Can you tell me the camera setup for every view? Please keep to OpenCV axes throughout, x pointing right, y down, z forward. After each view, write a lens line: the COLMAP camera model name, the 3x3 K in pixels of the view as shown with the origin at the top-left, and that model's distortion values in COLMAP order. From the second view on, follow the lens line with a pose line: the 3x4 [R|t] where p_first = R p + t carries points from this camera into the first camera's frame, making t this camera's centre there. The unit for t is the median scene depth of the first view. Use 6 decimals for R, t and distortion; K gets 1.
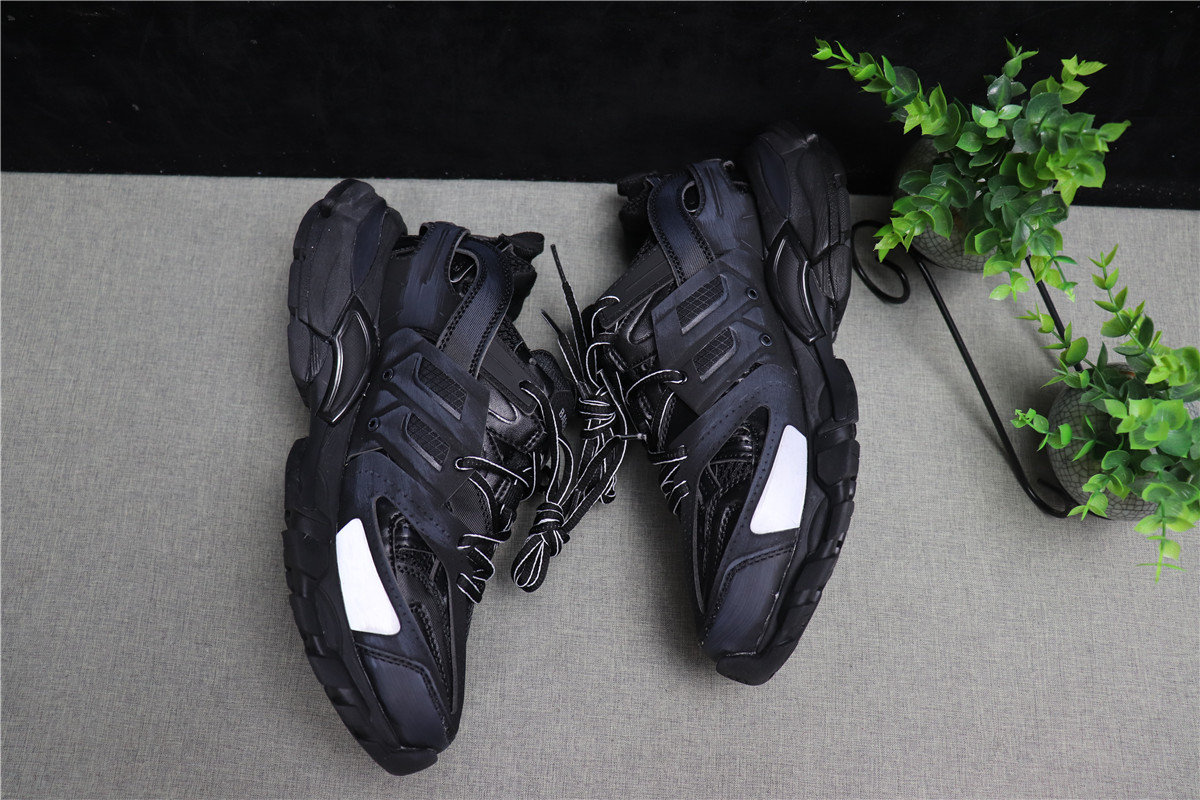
lens RADIAL K [[1013.7, 0, 600.0], [0, 1013.7, 400.0], [0, 0, 1]] dist [-0.168840, 0.147622]
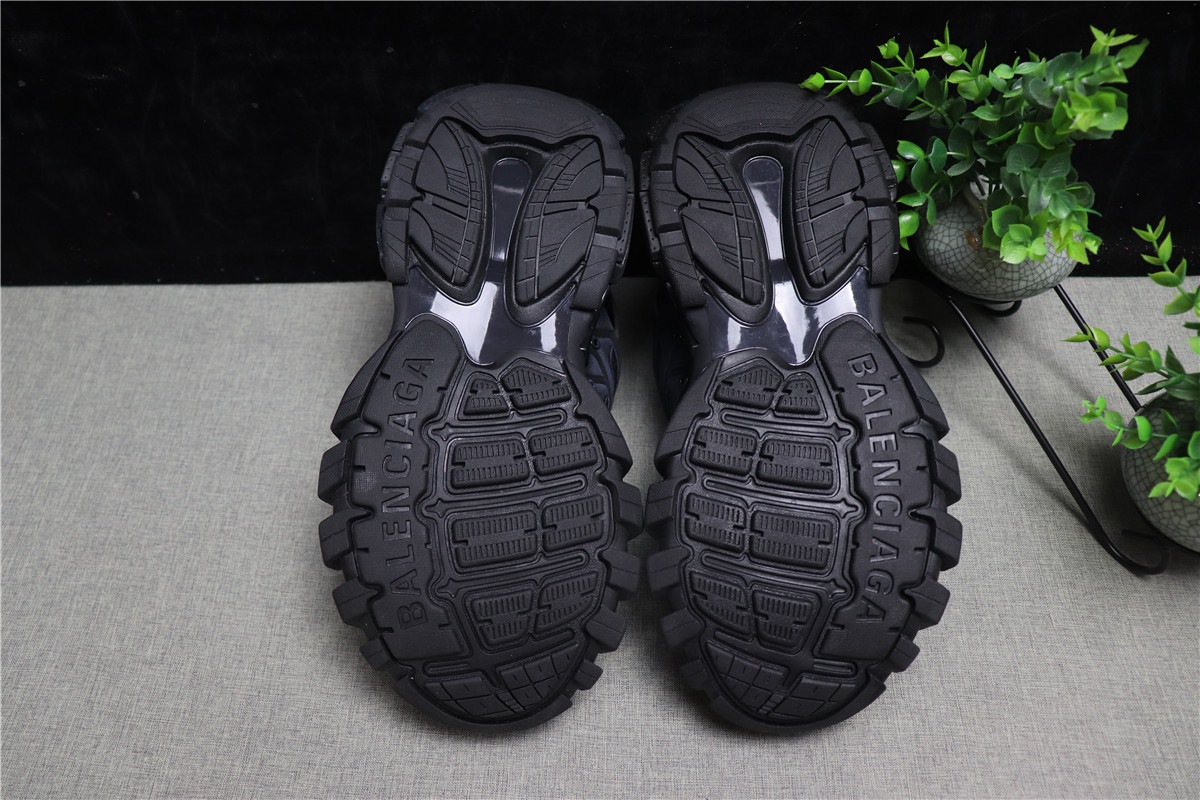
lens RADIAL K [[1013.7, 0, 600.0], [0, 1013.7, 400.0], [0, 0, 1]] dist [-0.168840, 0.147622]
pose [[0.998715, -0.044406, -0.024433, 0.012777], [0.033985, 0.944351, -0.327178, 0.226410], [0.037602, 0.325927, 0.944647, 0.130988]]
